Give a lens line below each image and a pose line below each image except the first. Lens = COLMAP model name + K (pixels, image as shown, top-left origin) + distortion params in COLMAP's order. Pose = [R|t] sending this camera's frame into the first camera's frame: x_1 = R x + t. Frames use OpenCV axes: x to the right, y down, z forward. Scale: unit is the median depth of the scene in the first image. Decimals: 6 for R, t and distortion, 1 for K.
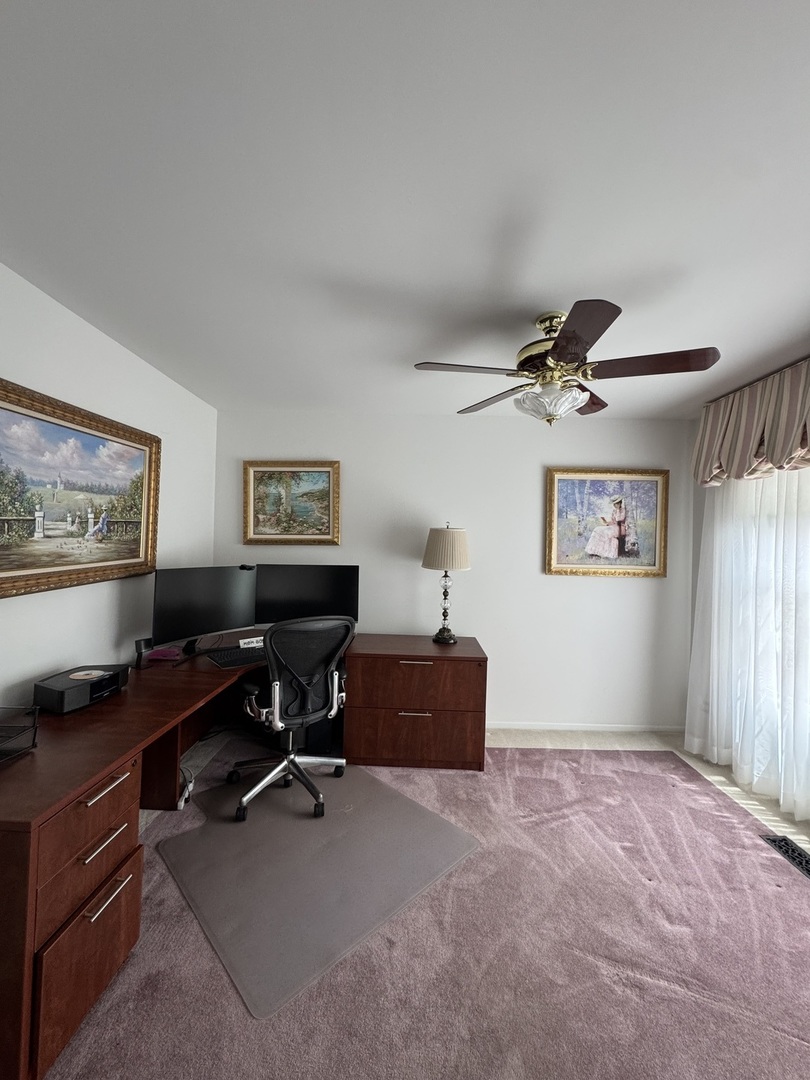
lens RADIAL K [[429.3, 0, 405.0], [0, 429.3, 540.0], [0, 0, 1]] dist [-0.000270, -0.000272]
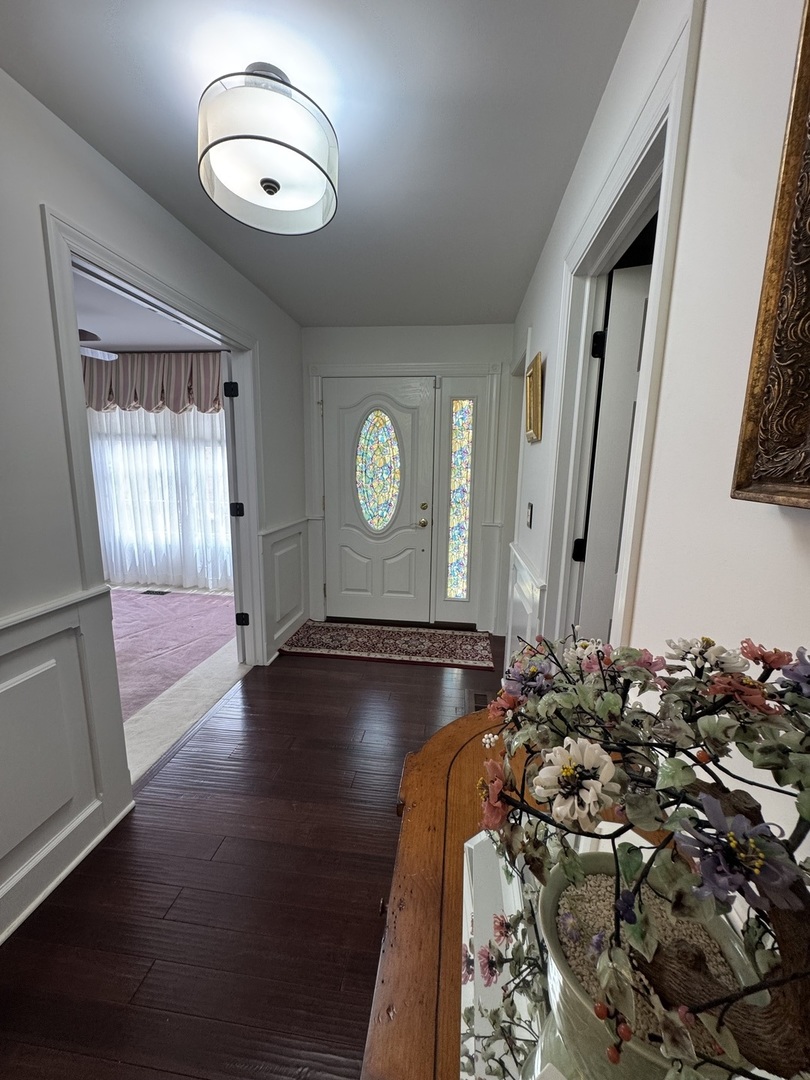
lens RADIAL K [[429.3, 0, 405.0], [0, 429.3, 540.0], [0, 0, 1]] dist [-0.000270, -0.000272]
pose [[0.096921, -0.168319, 0.980956, -0.980520], [-0.012001, 0.985327, 0.170255, 0.063475], [-0.995220, -0.028274, 0.093479, -0.437313]]
